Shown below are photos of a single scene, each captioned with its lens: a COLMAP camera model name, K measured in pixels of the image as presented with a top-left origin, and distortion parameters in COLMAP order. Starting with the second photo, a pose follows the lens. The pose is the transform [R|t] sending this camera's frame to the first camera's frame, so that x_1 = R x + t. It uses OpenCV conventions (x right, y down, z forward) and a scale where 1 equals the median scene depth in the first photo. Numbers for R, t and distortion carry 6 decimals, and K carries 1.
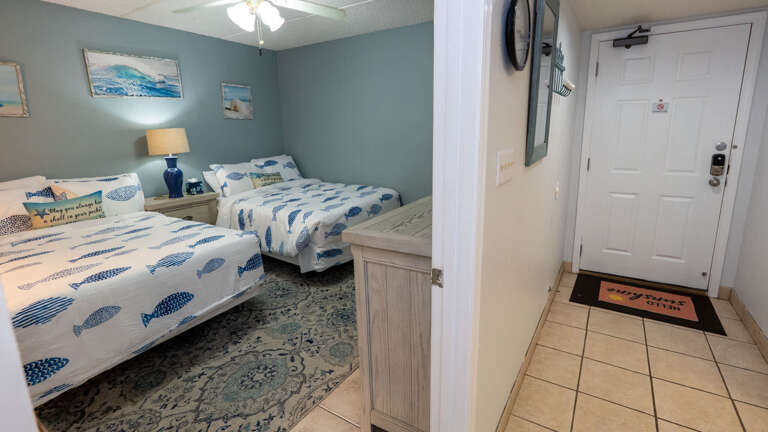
lens RADIAL K [[355.3, 0, 376.9], [0, 355.3, 195.1], [0, 0, 1]] dist [-0.012237, 0.002294]
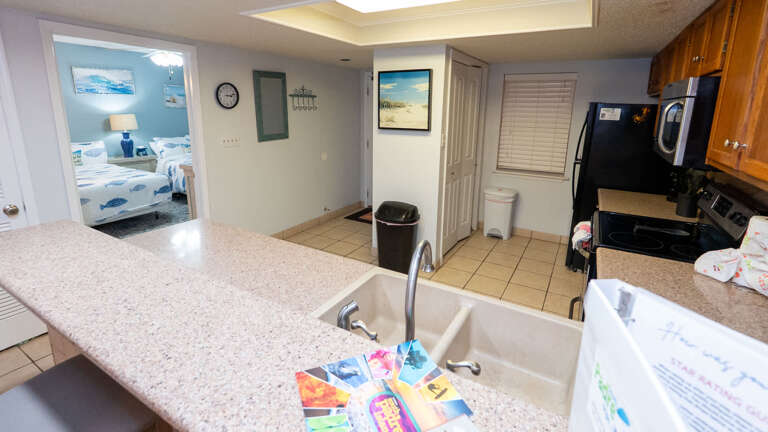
lens RADIAL K [[355.3, 0, 383.3], [0, 355.3, 179.5], [0, 0, 1]] dist [-0.012237, 0.002294]
pose [[0.998102, 0.028717, 0.054484, 0.508858], [-0.029409, 0.999496, 0.011945, 0.055644], [-0.054114, -0.013525, 0.998443, -0.674549]]
